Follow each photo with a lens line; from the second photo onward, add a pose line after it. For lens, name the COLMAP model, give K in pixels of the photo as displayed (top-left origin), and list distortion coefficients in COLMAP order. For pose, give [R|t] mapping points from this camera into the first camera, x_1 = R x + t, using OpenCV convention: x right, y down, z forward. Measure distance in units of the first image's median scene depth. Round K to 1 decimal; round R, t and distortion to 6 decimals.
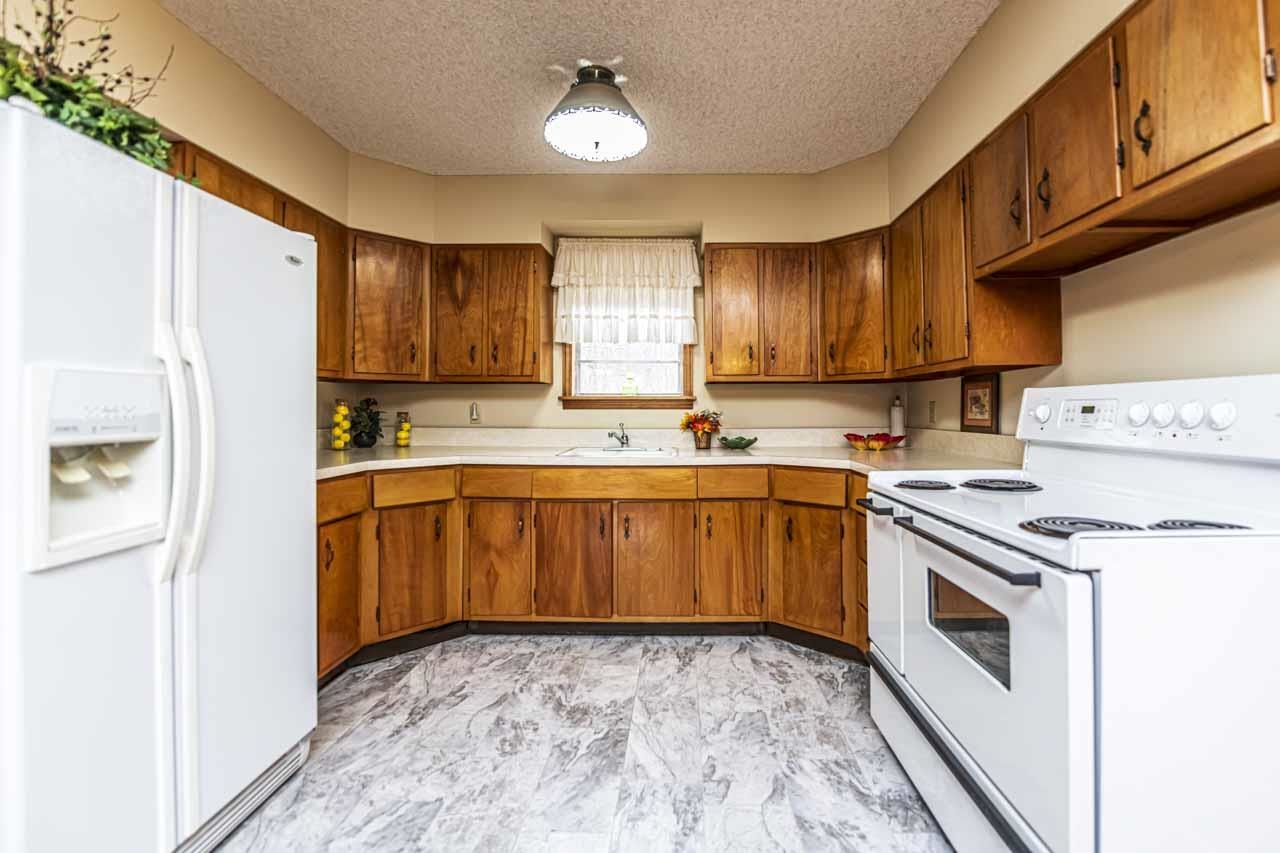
lens RADIAL K [[565.6, 0, 674.6], [0, 565.6, 409.5], [0, 0, 1]] dist [-0.013276, -0.001061]
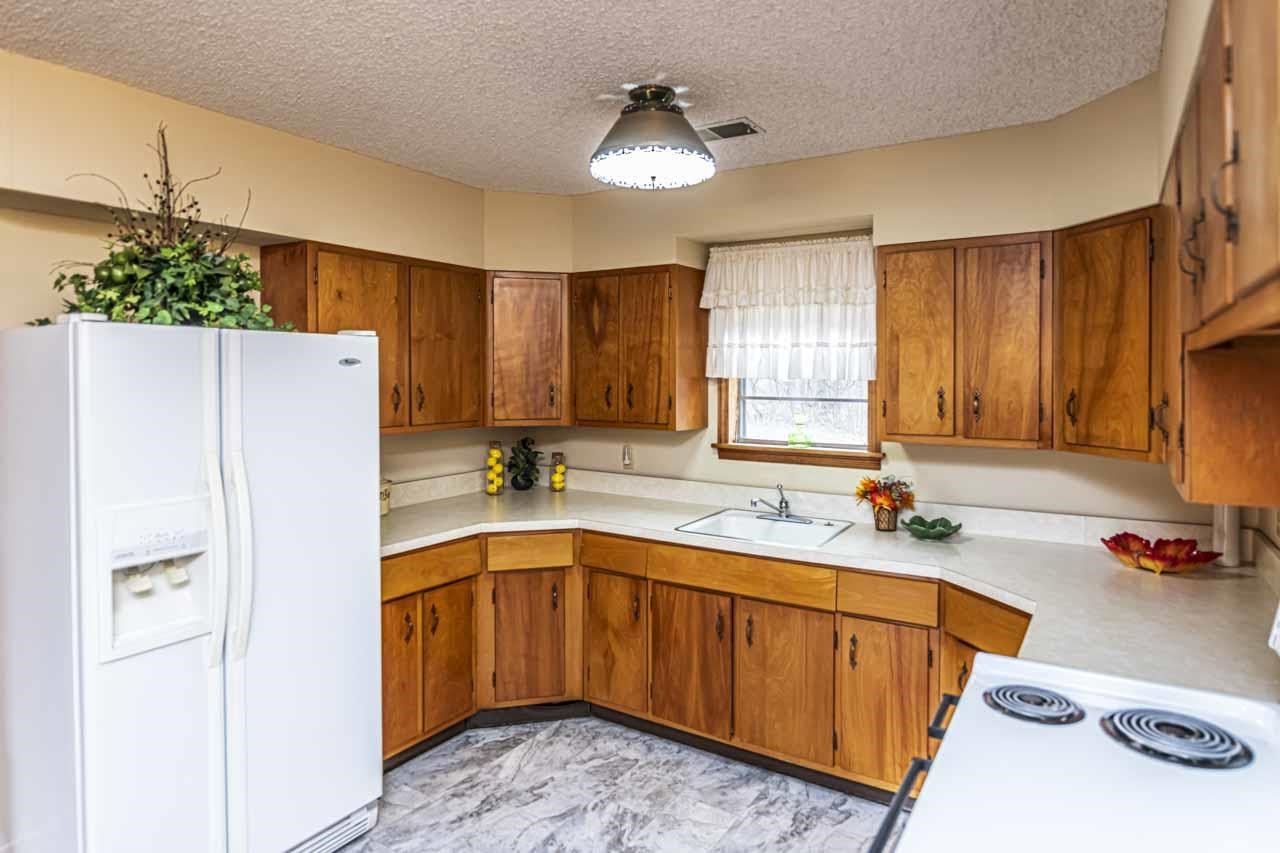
lens RADIAL K [[739.5, 0, 651.1], [0, 739.5, 395.0], [0, 0, 1]] dist [-0.009205, 0.001358]
pose [[0.853139, 0.014550, -0.521481, 0.324744], [0.000314, 0.999596, 0.028405, -0.146728], [0.521684, -0.024397, 0.852790, 0.064355]]
